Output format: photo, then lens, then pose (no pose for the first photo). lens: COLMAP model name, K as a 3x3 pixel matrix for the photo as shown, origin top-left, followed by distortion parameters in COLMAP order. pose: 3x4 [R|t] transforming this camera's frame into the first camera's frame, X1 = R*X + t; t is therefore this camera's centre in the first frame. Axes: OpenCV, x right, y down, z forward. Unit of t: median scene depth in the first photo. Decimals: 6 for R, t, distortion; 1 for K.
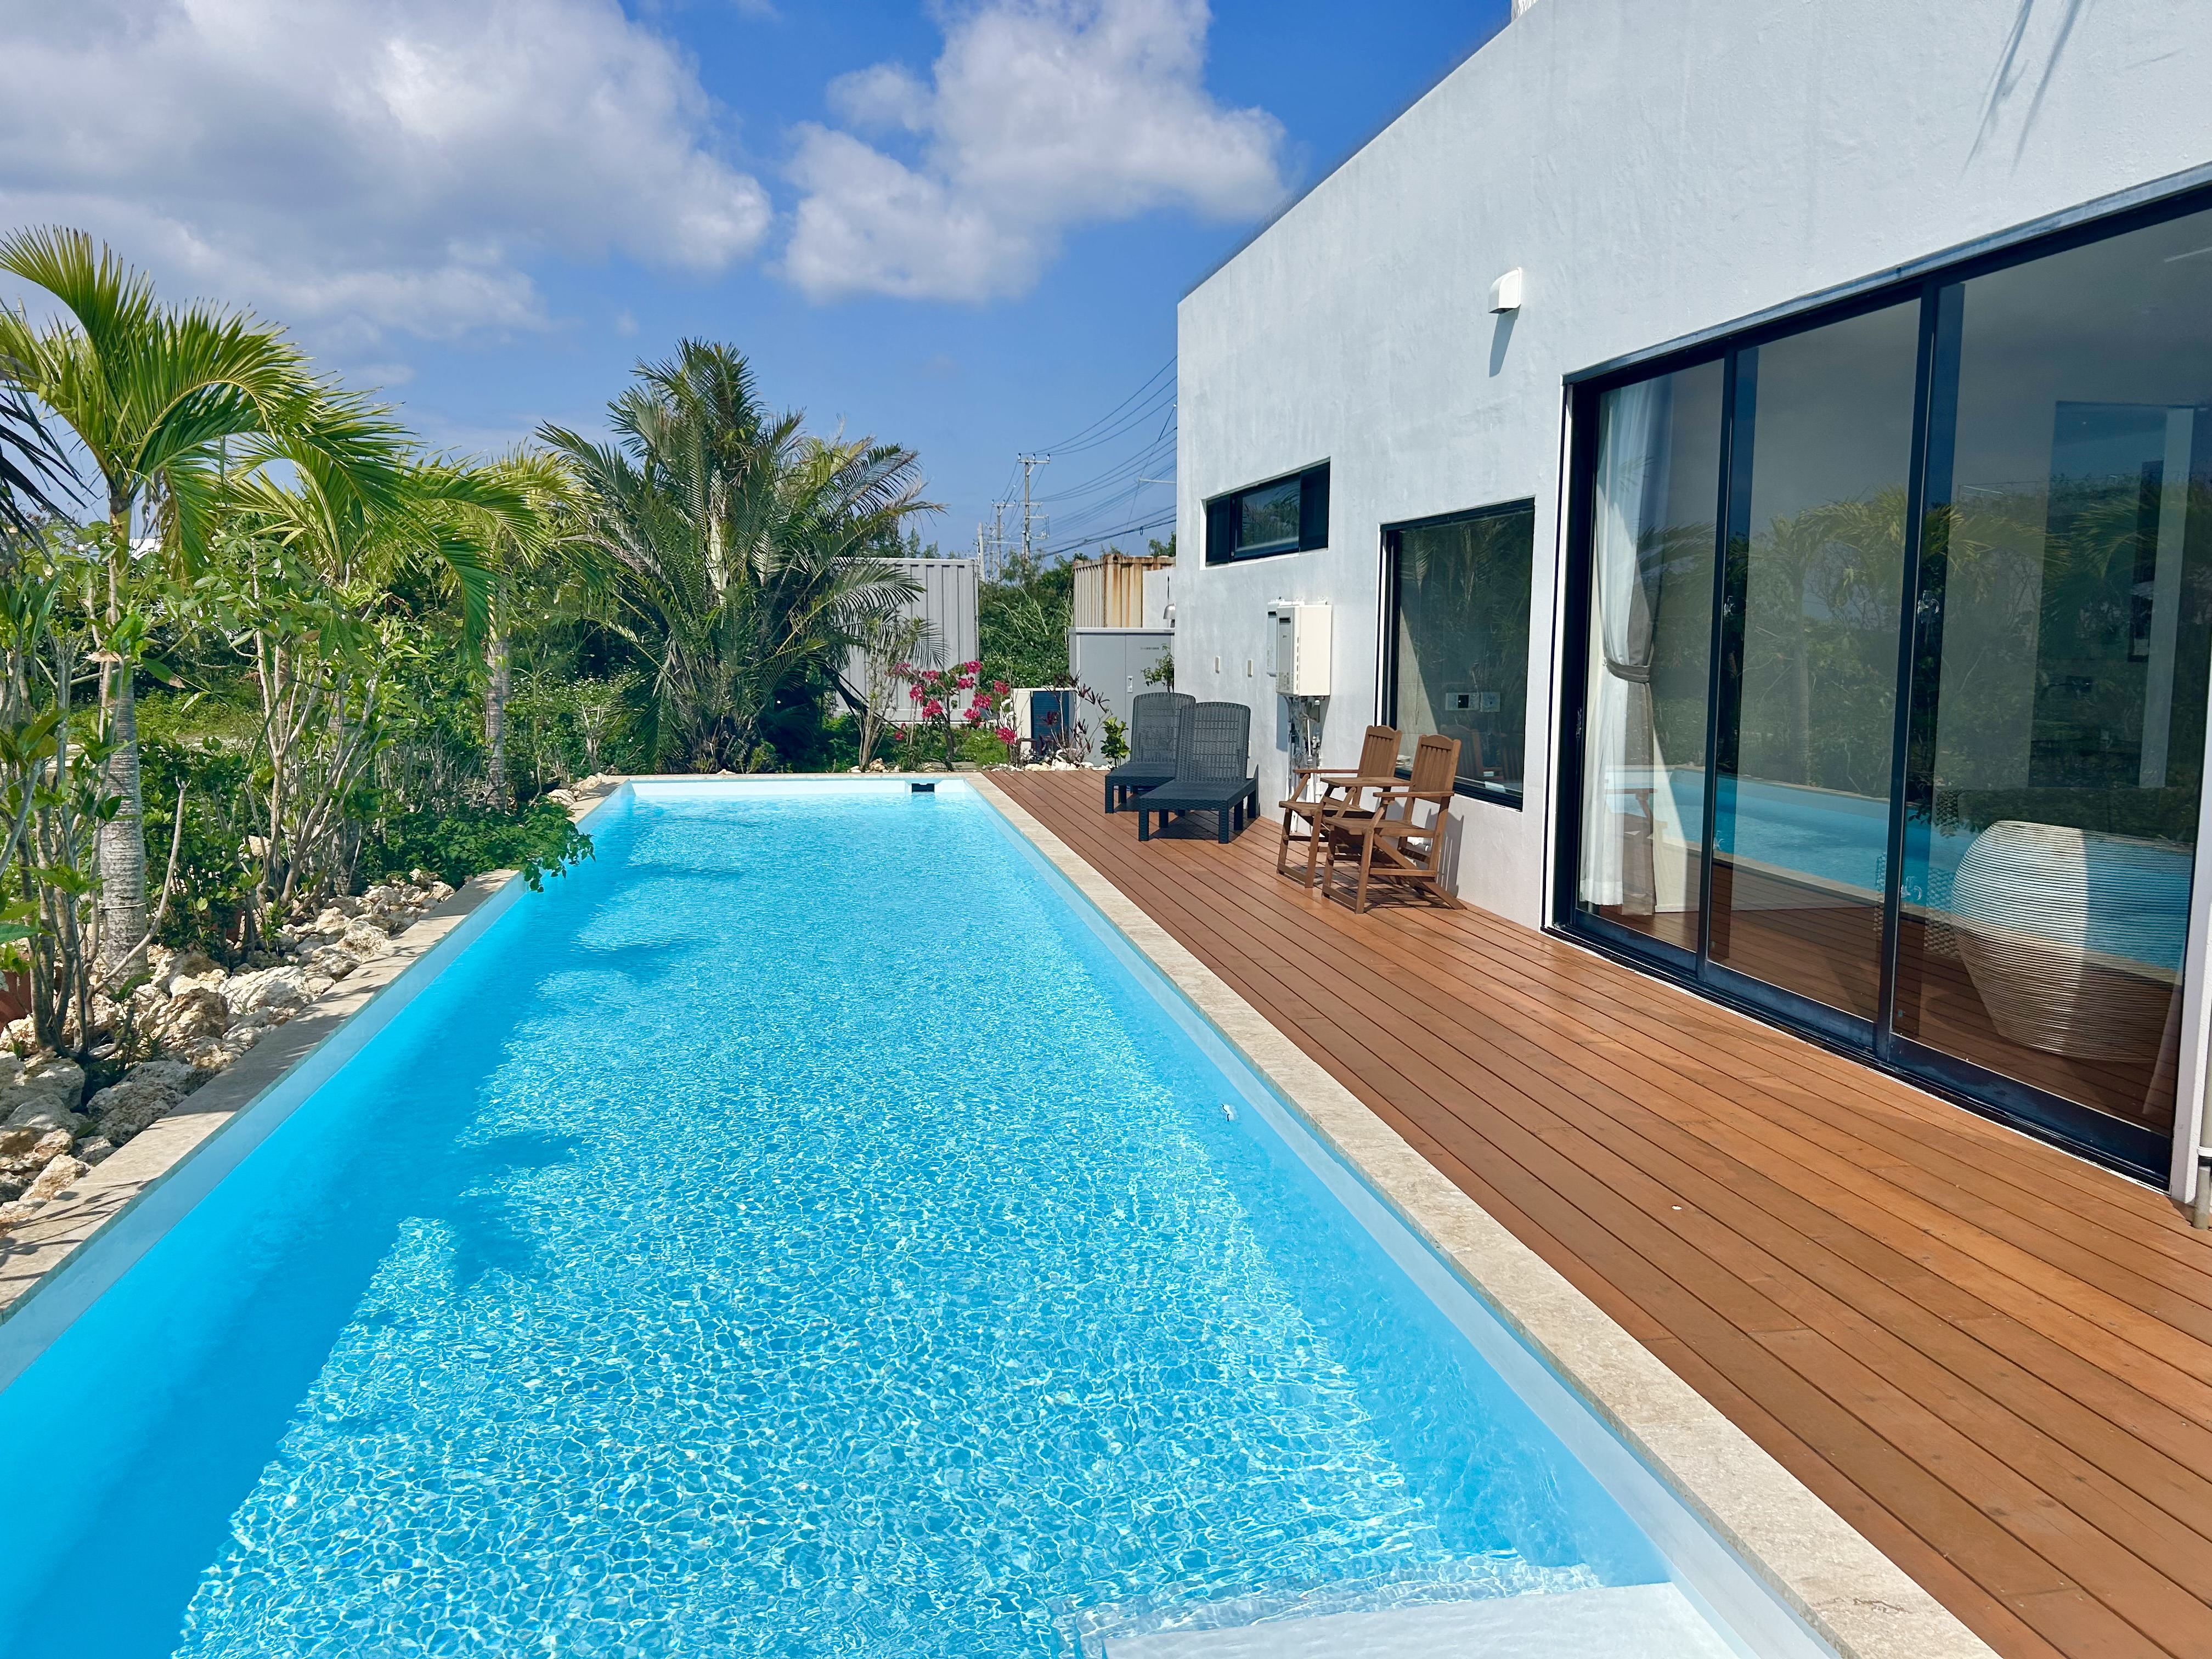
lens RADIAL K [[1646.5, 0, 1106.0], [0, 1646.5, 829.5], [0, 0, 1]] dist [0.051226, -0.001715]
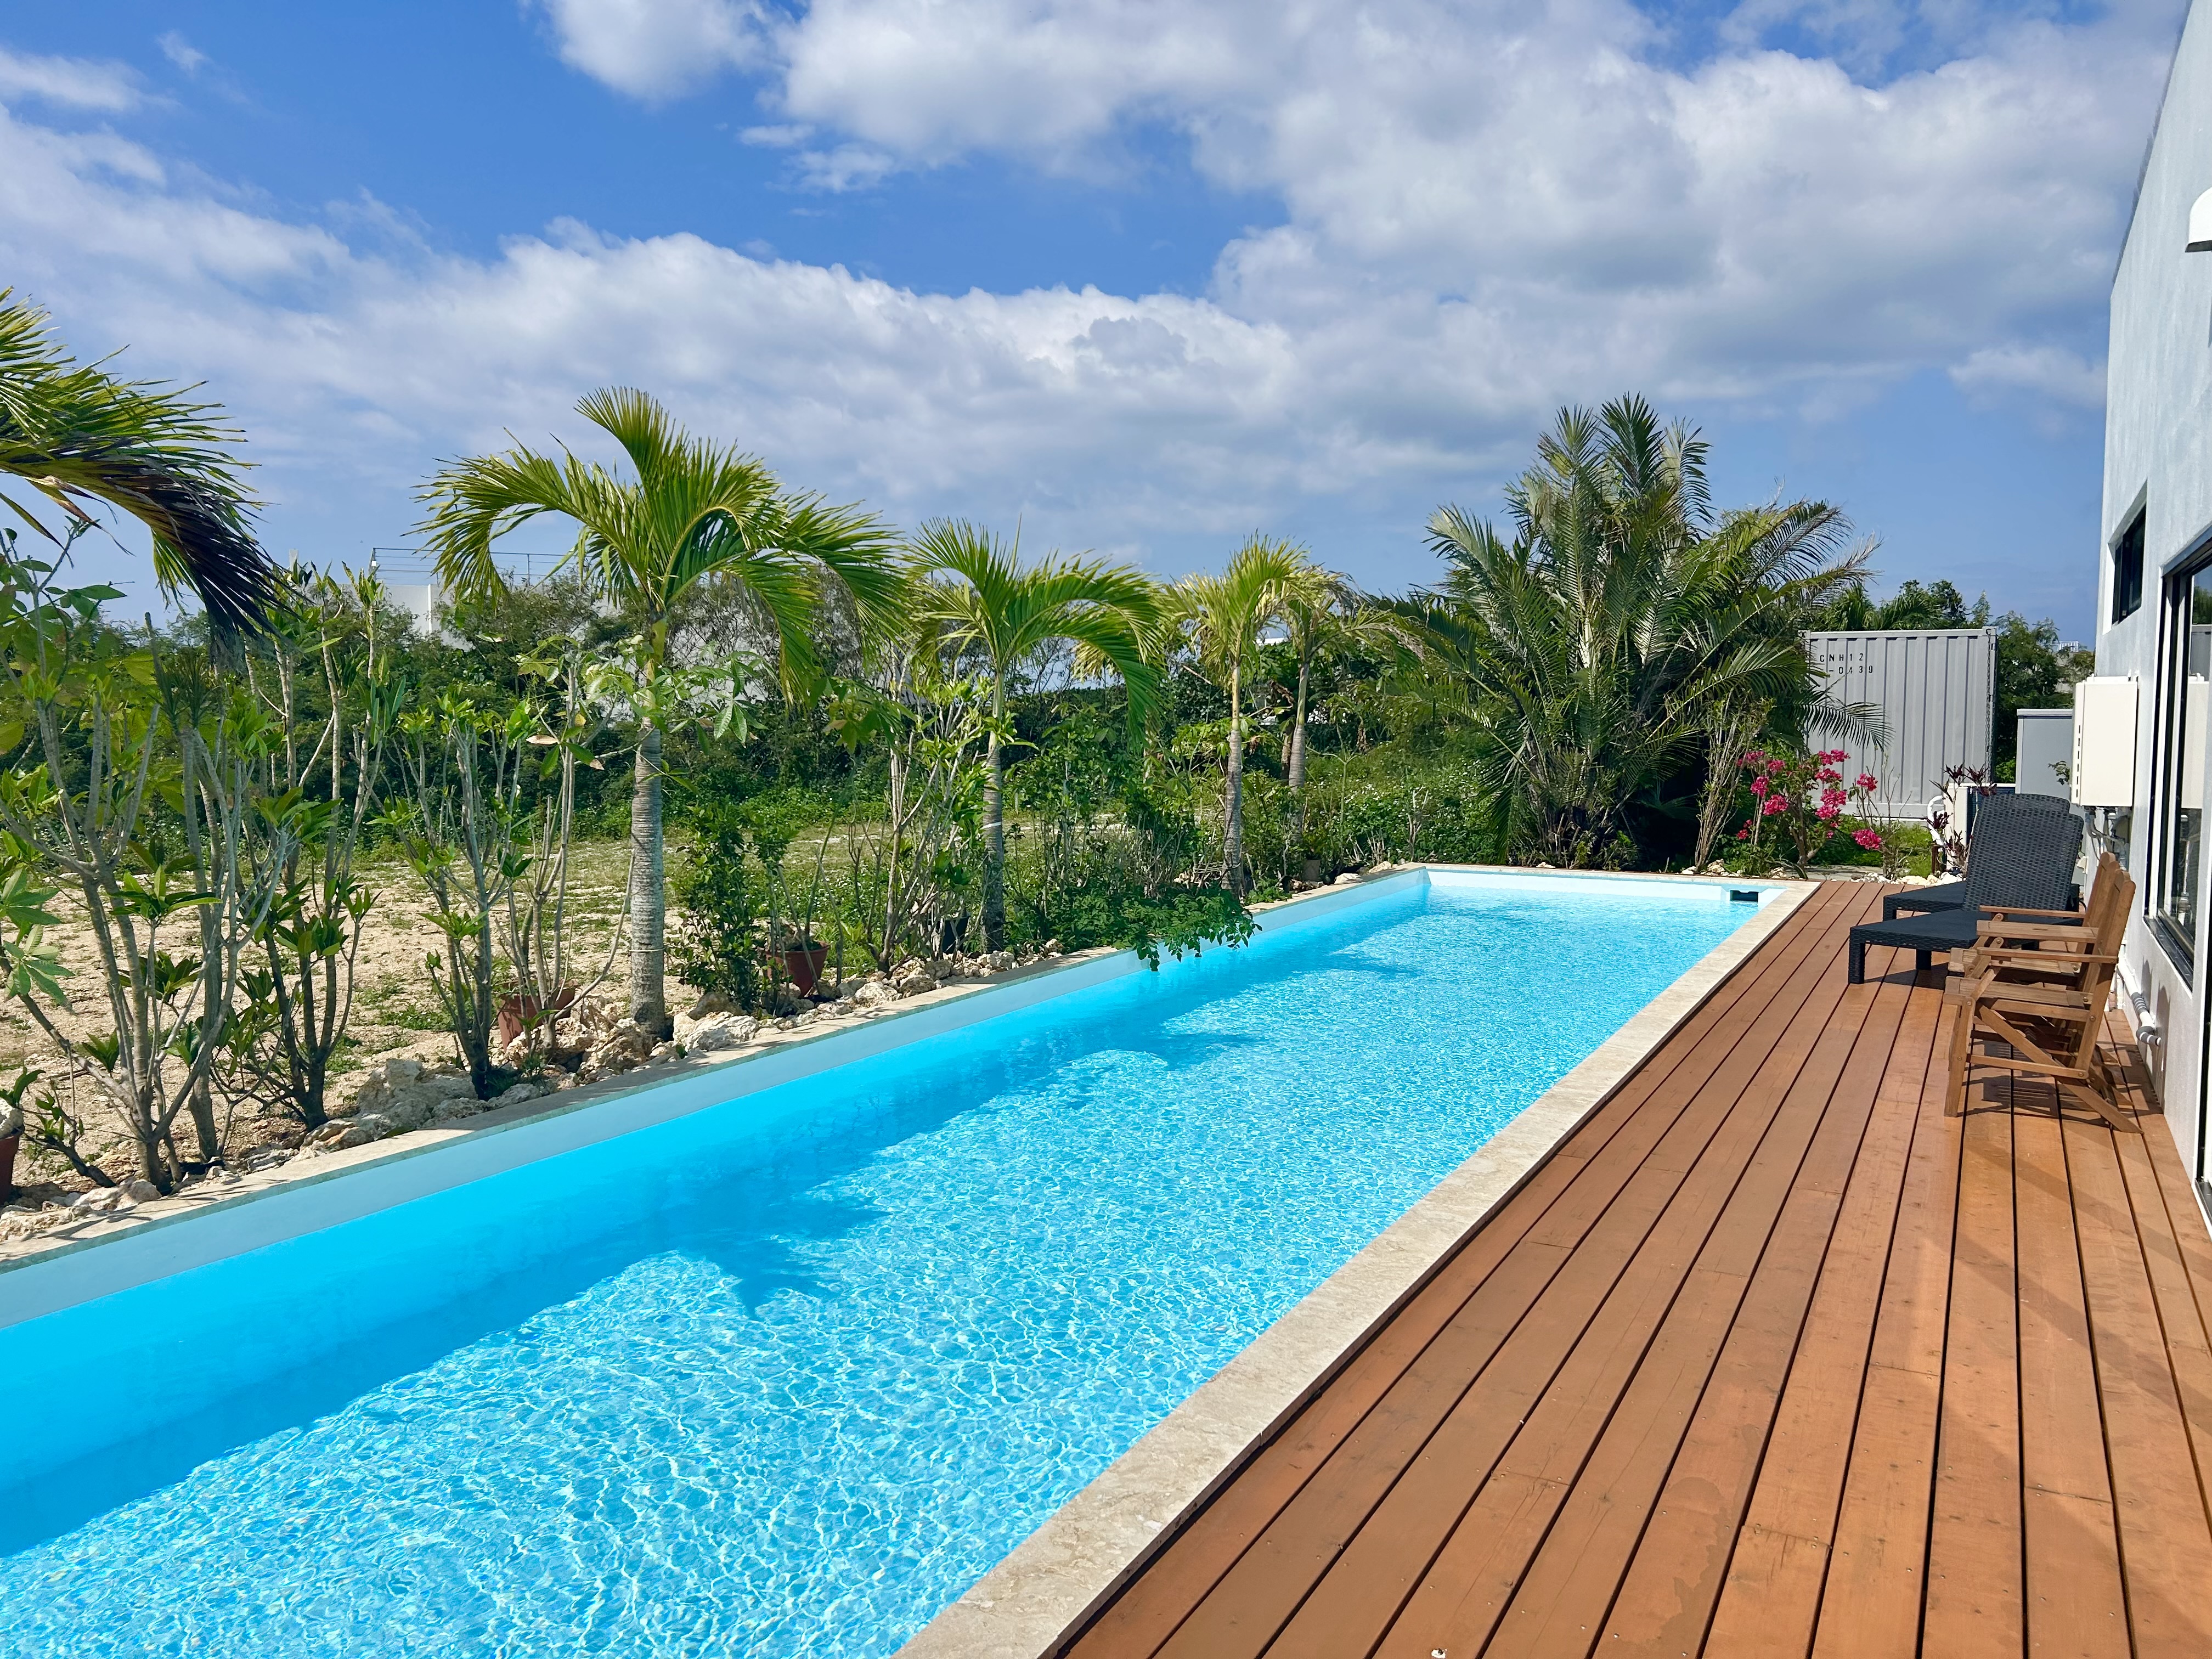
lens RADIAL K [[1646.5, 0, 1106.0], [0, 1646.5, 829.5], [0, 0, 1]] dist [0.051226, -0.001715]
pose [[0.782495, 0.043808, -0.621114, 0.155382], [-0.074417, 0.996952, -0.023437, -0.014135], [0.618194, 0.064561, 0.783370, 0.104030]]
